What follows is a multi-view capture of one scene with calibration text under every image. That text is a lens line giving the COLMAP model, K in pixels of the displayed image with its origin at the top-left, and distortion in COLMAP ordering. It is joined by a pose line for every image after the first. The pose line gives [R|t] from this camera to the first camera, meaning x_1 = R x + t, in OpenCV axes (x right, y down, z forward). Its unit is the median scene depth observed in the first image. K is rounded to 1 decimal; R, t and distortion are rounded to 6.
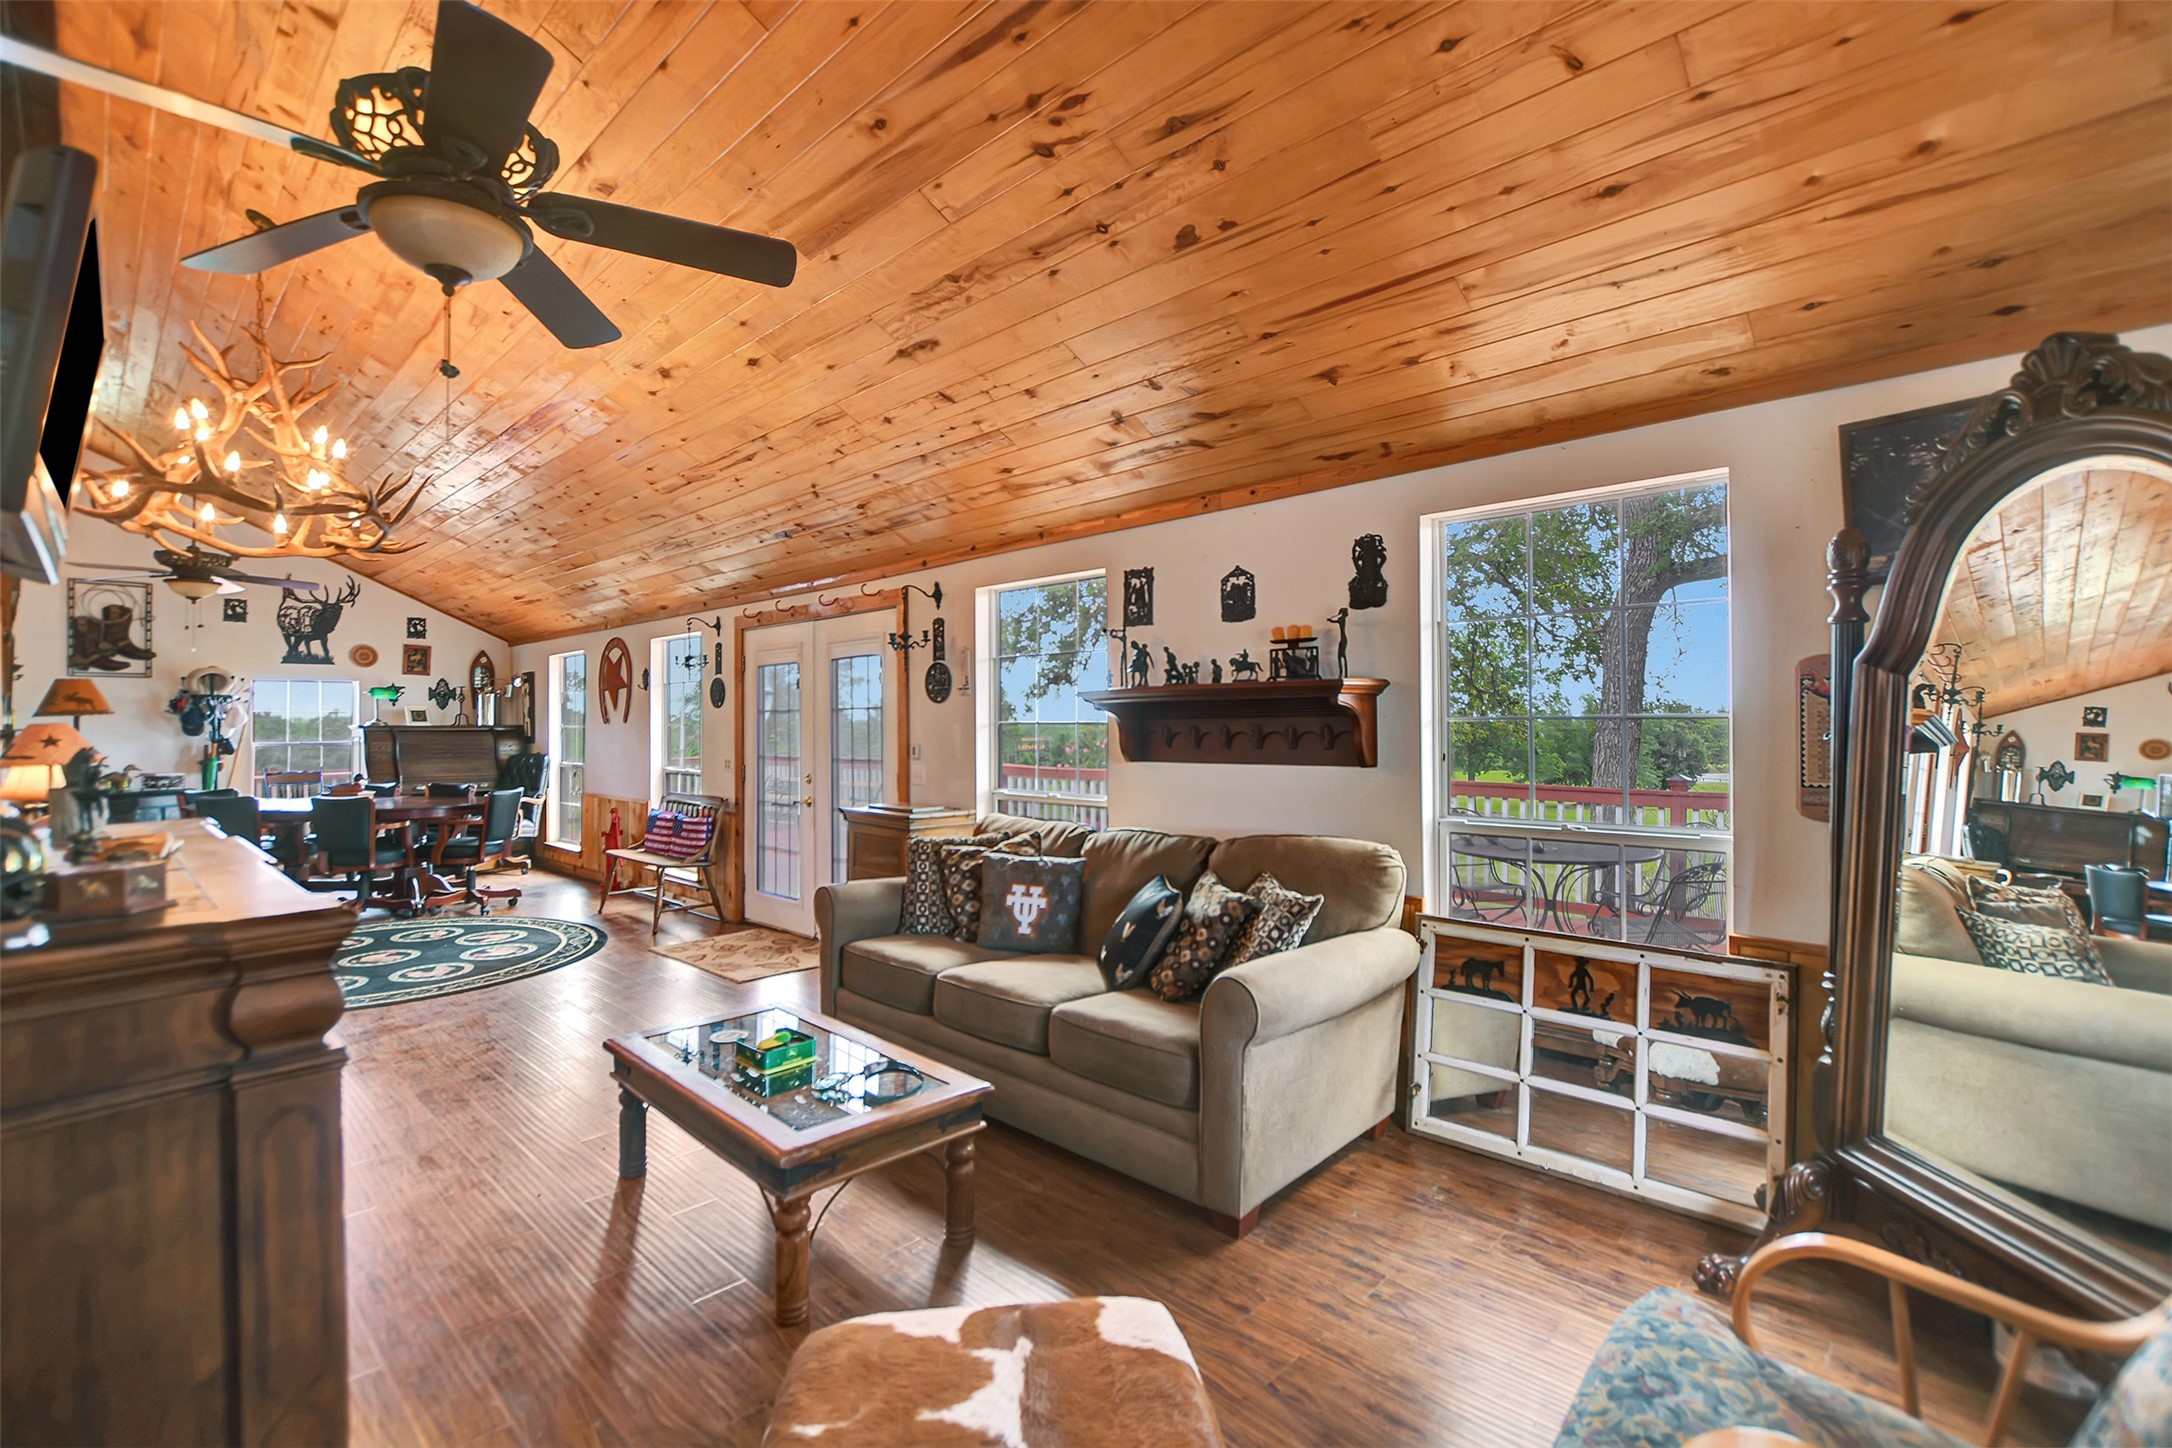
lens RADIAL K [[973.0, 0, 1070.3], [0, 973.0, 716.8], [0, 0, 1]] dist [-0.007322, 0.001573]
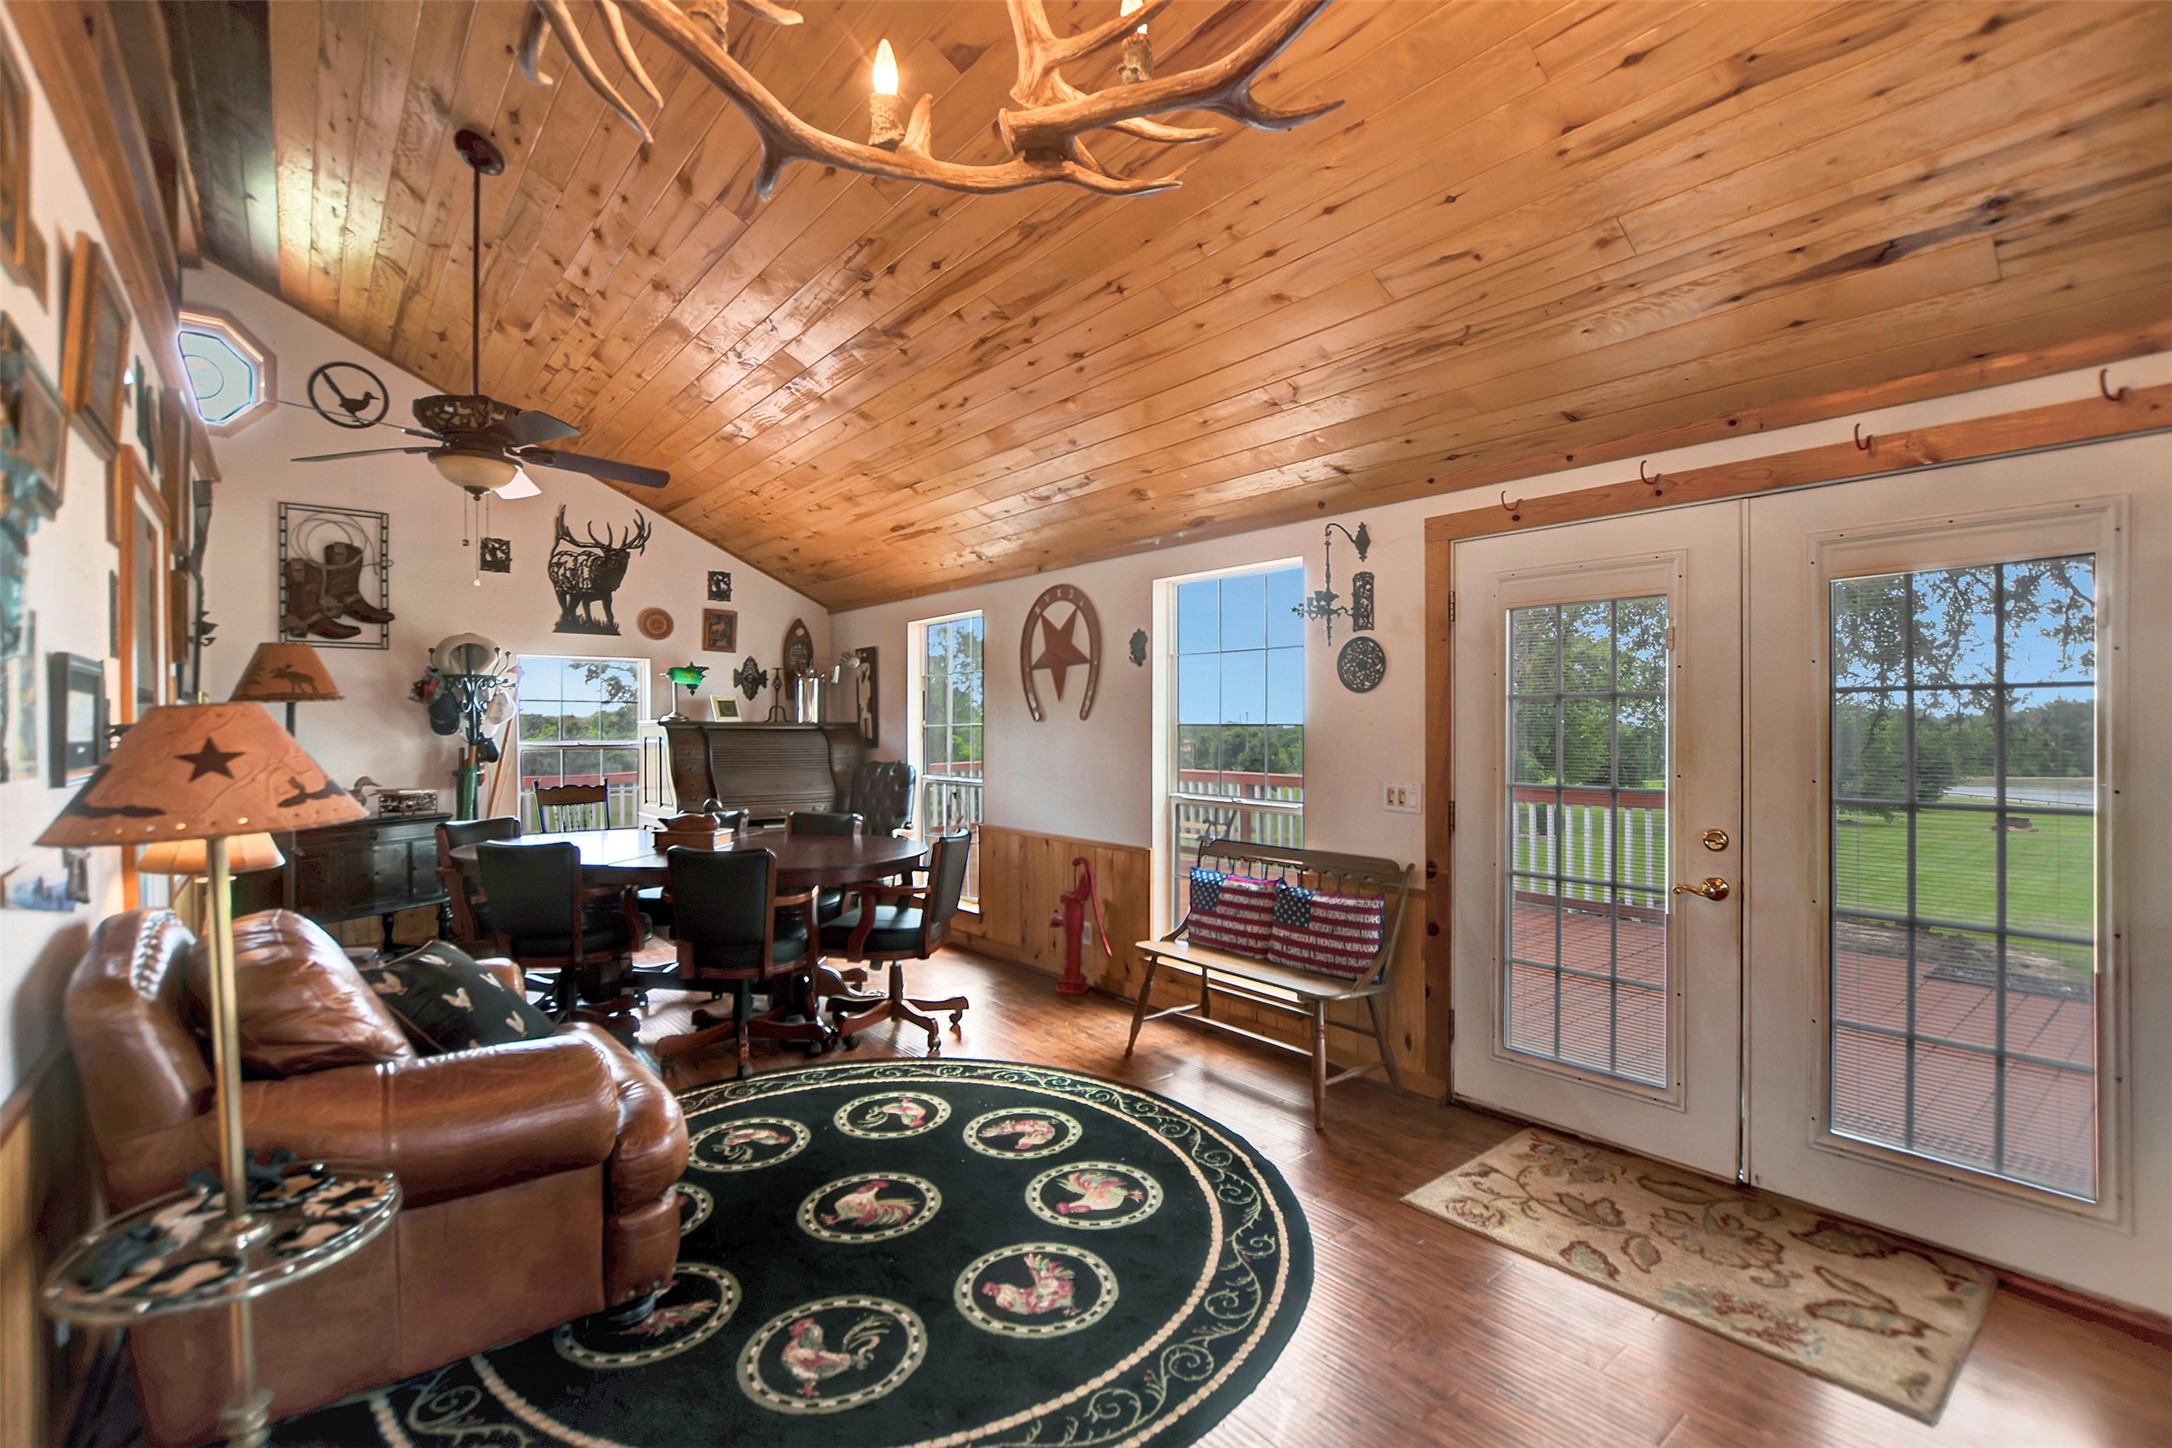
lens RADIAL K [[973.0, 0, 1091.3], [0, 973.0, 738.9], [0, 0, 1]] dist [-0.007322, 0.001573]
pose [[0.993792, 0.009248, -0.110873, -0.374157], [-0.006771, 0.999719, 0.022697, 0.004104], [0.111052, -0.021806, 0.993575, 0.366828]]
